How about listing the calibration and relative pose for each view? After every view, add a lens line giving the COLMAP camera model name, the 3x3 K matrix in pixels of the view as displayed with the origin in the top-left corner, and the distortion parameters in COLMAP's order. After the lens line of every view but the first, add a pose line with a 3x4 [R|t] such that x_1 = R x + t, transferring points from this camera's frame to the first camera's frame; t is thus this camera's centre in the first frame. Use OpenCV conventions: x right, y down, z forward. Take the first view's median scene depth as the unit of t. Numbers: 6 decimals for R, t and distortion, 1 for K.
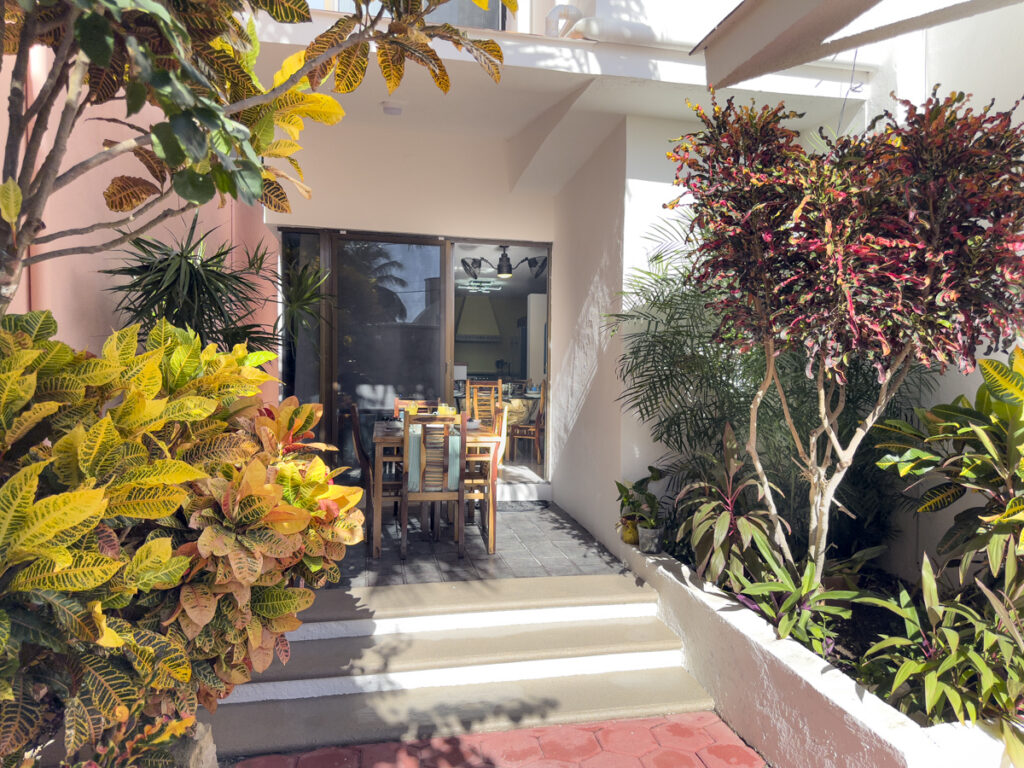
lens RADIAL K [[718.7, 0, 512.0], [0, 718.7, 384.0], [0, 0, 1]] dist [-0.029102, 0.035482]
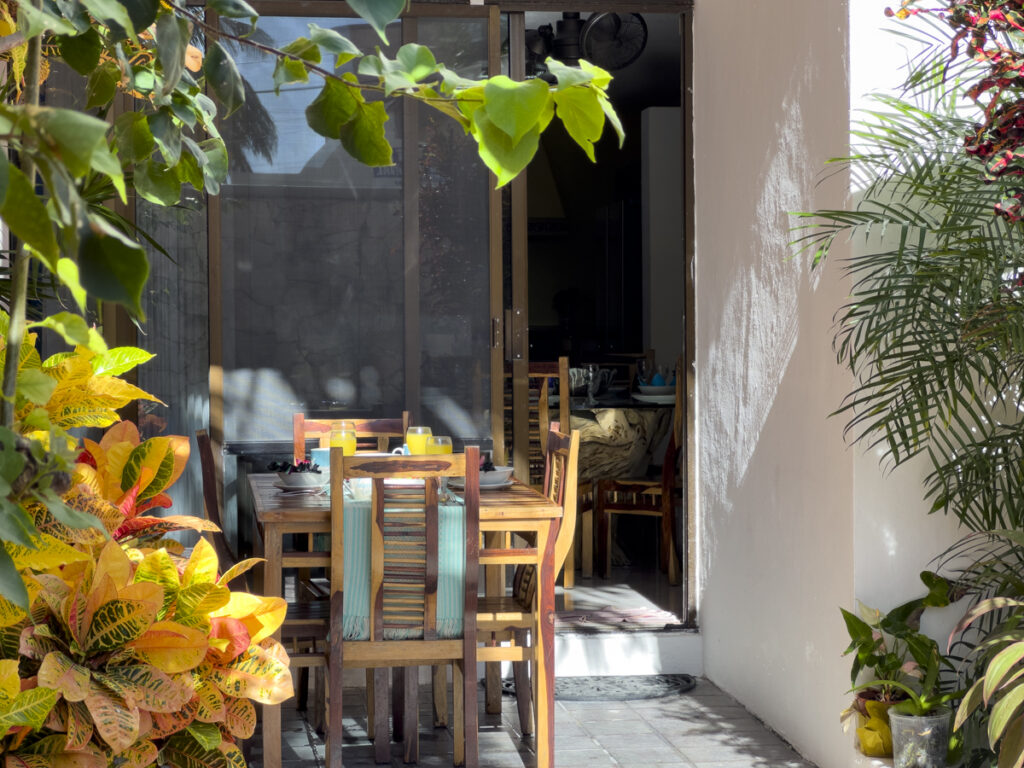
lens RADIAL K [[2295.4, 0, 512.0], [0, 2295.4, 384.0], [0, 0, 1]] dist [0.034807, 0.320067]
pose [[0.998941, -0.016906, -0.042786, 0.013814], [0.017459, 0.999769, 0.012573, -0.014467], [0.042563, -0.013307, 0.999005, -0.336478]]
